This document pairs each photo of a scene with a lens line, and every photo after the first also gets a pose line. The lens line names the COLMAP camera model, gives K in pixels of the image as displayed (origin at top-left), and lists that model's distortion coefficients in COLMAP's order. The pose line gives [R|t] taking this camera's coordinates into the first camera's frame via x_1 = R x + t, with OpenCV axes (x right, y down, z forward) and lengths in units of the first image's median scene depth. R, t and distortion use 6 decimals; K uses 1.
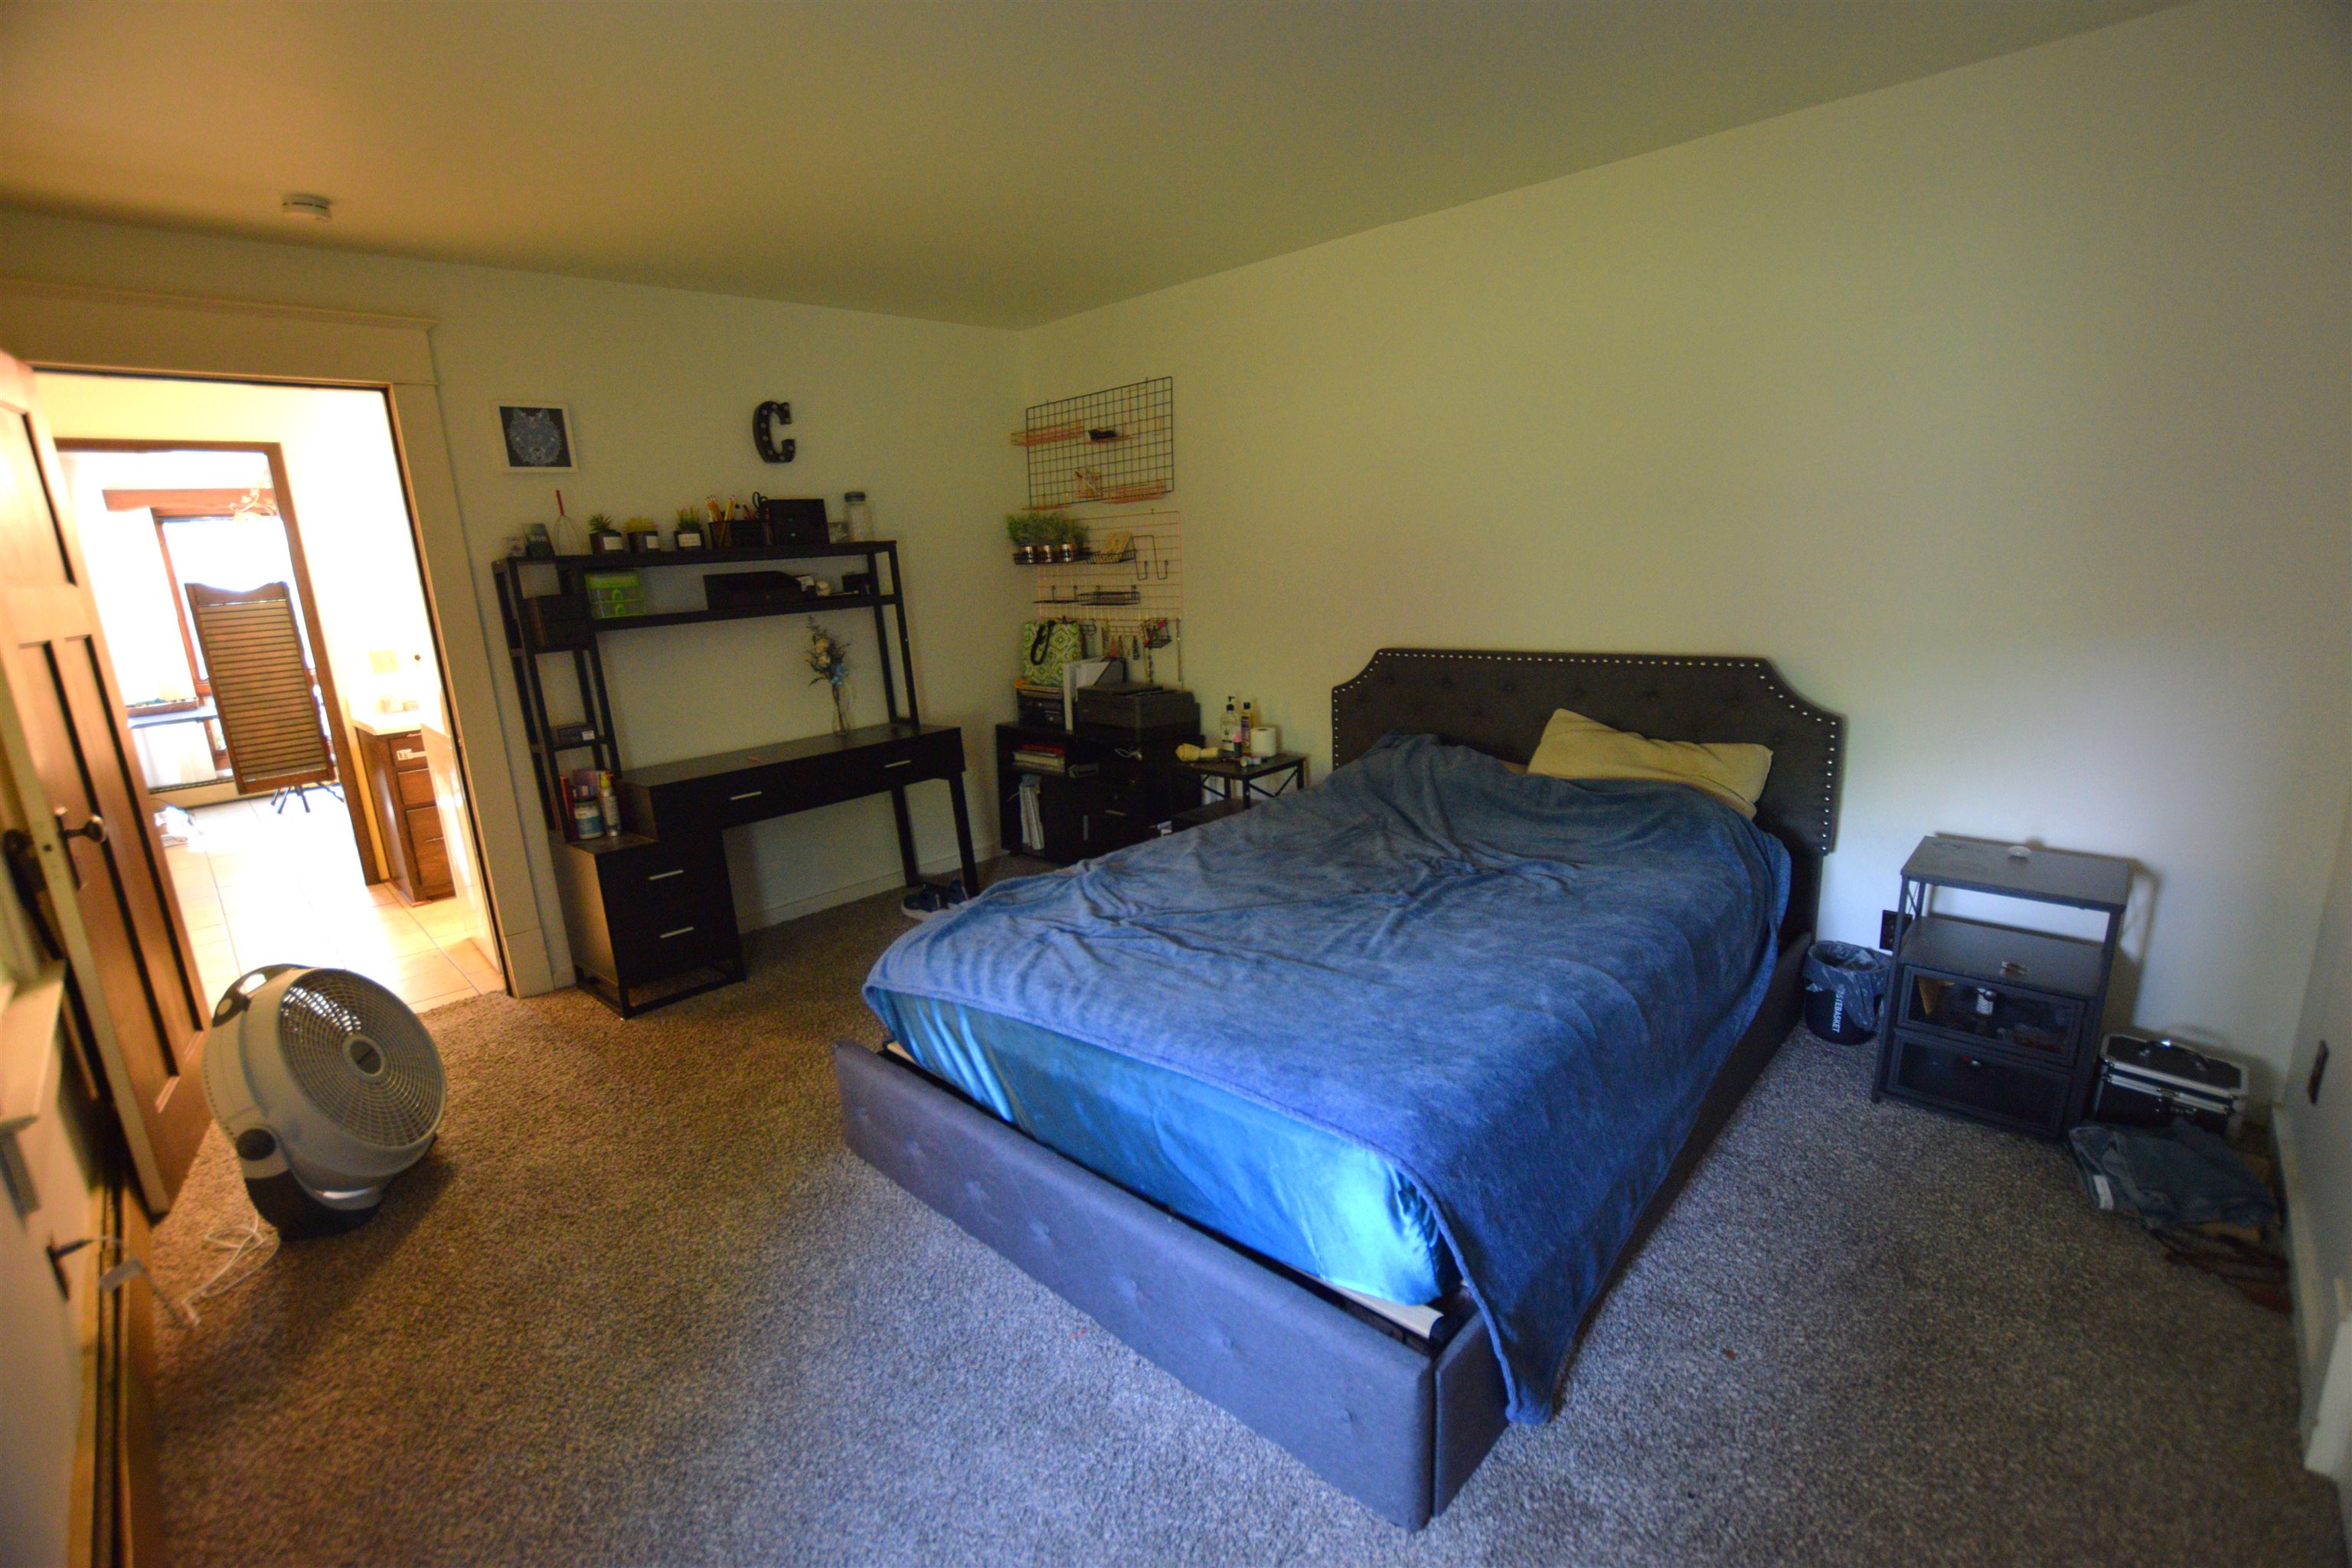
lens RADIAL K [[1035.5, 0, 1176.2], [0, 1035.5, 783.9], [0, 0, 1]] dist [-0.028518, 0.002121]
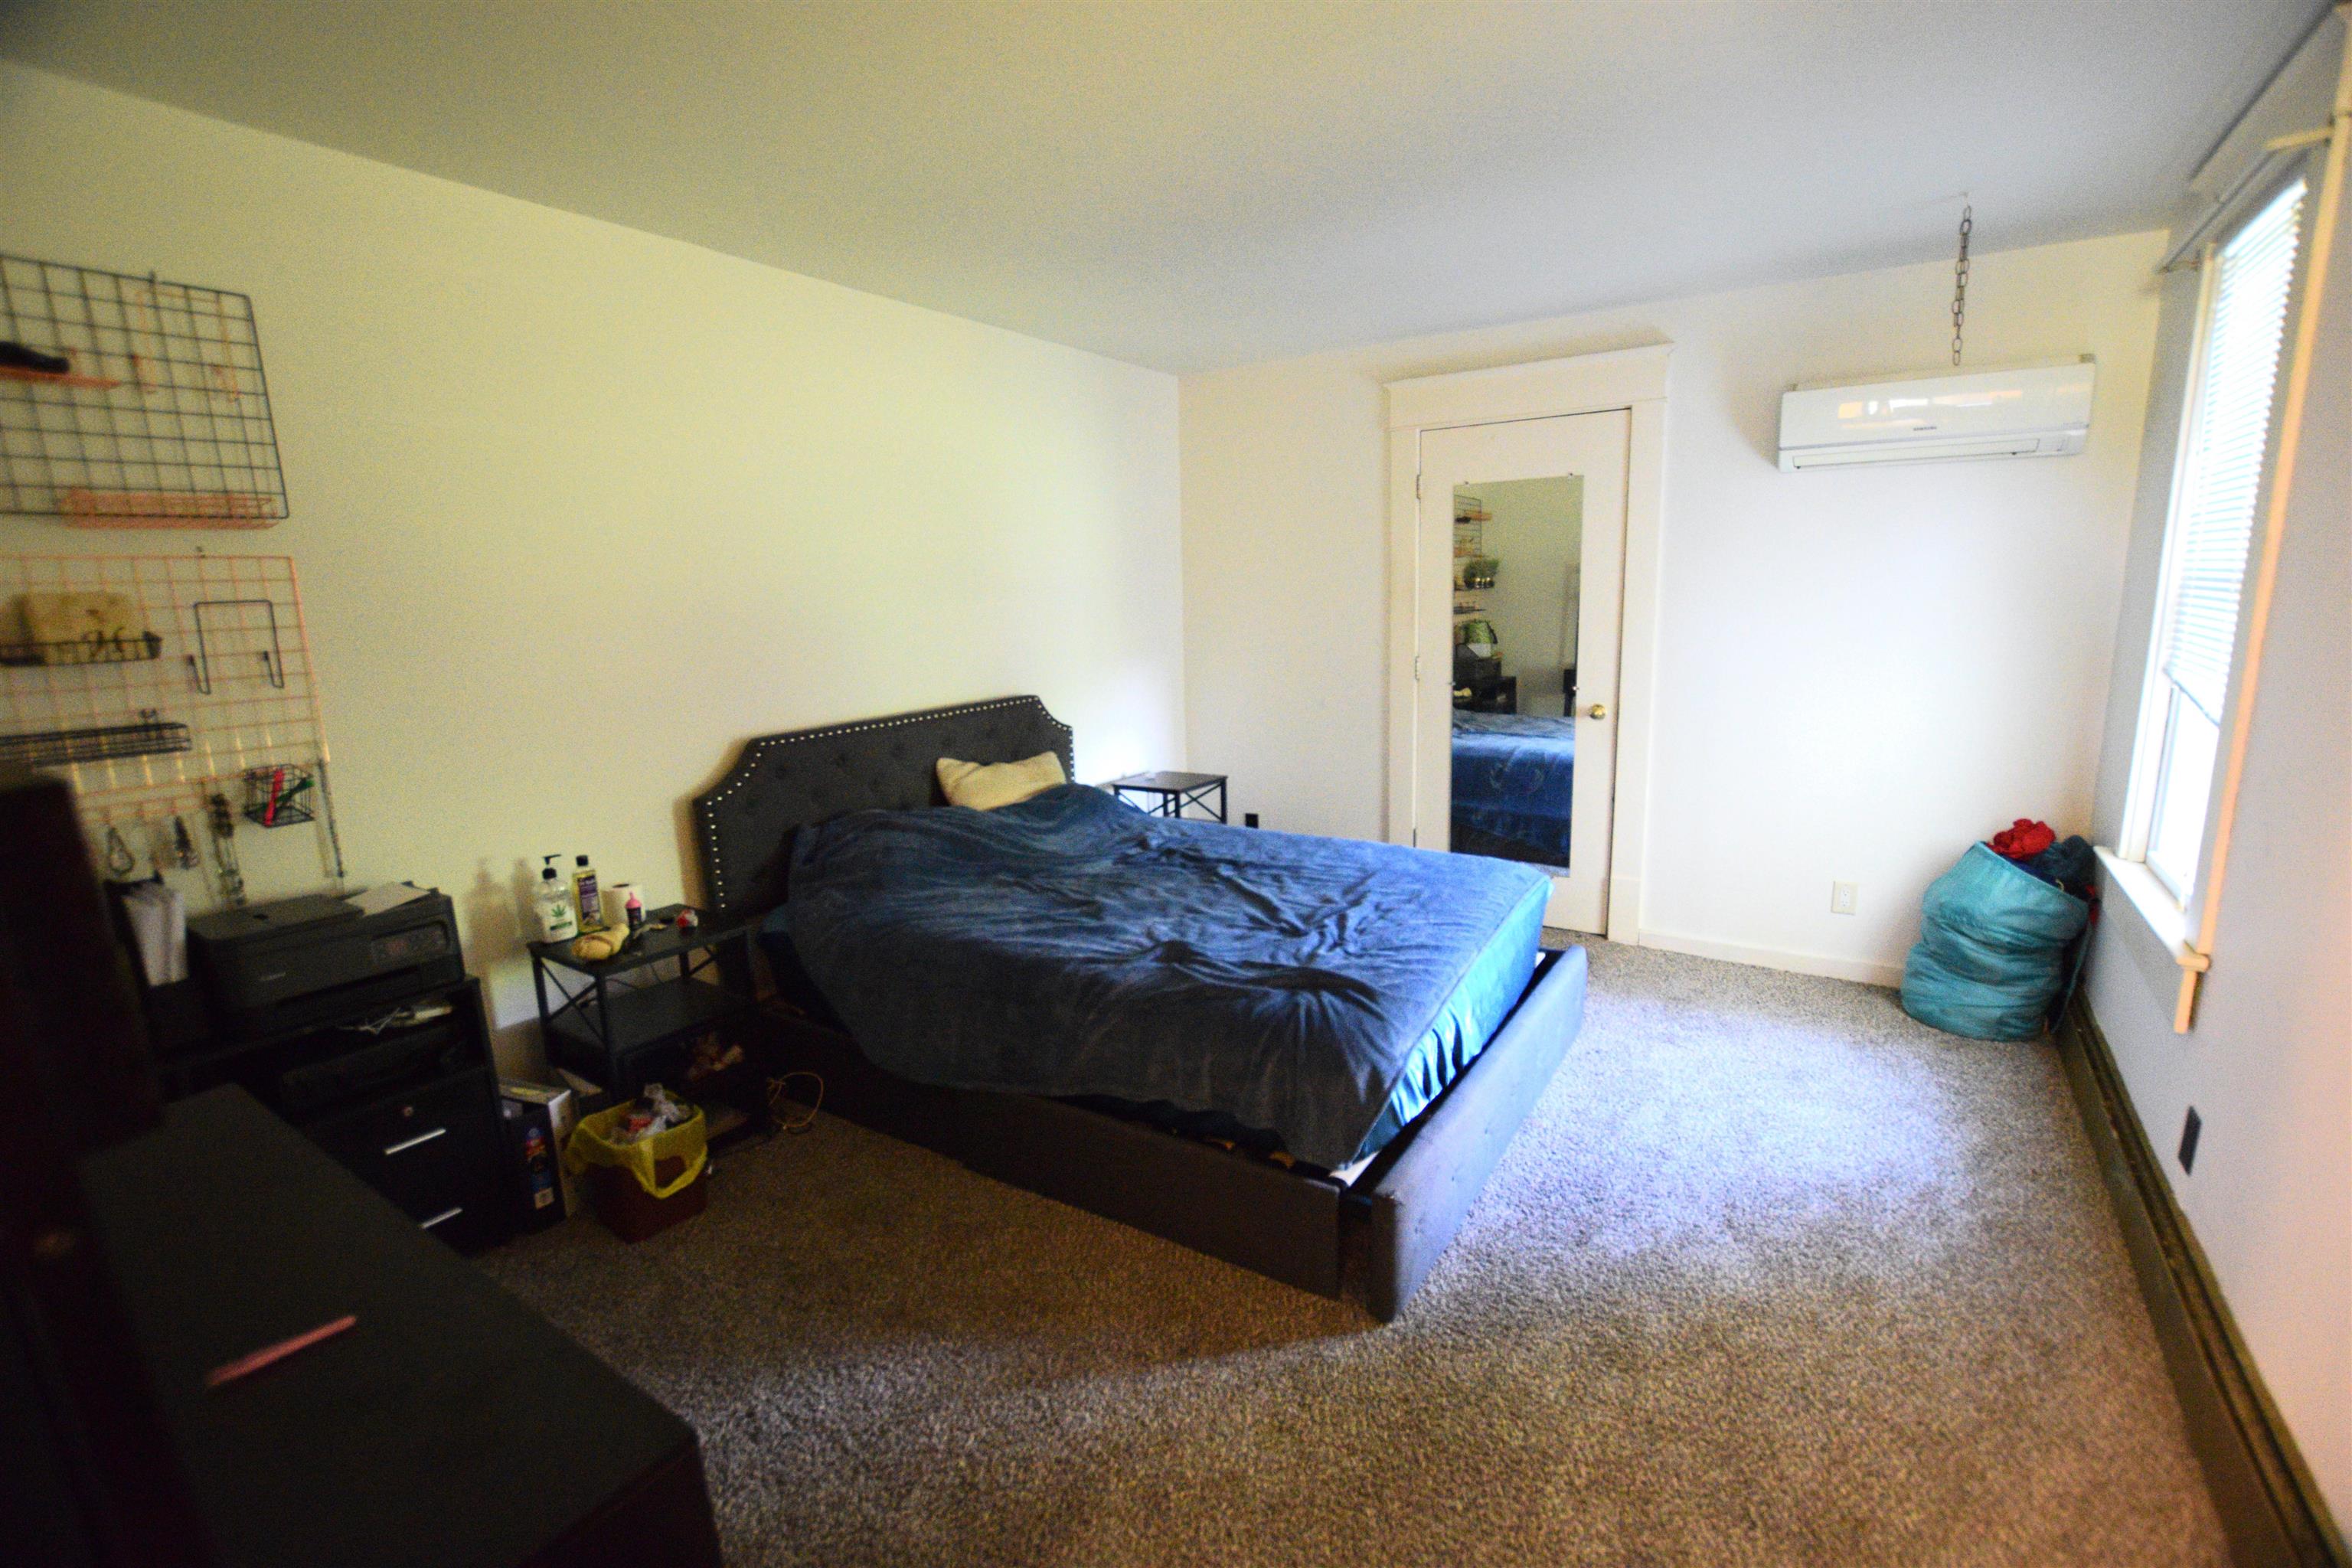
lens RADIAL K [[1035.5, 0, 1179.7], [0, 1035.5, 794.0], [0, 0, 1]] dist [-0.028518, 0.002121]
pose [[-0.173669, -0.127328, 0.976538, -0.590340], [0.256044, 0.951667, 0.169620, -0.122074], [-0.950937, 0.279495, -0.132673, 0.676690]]
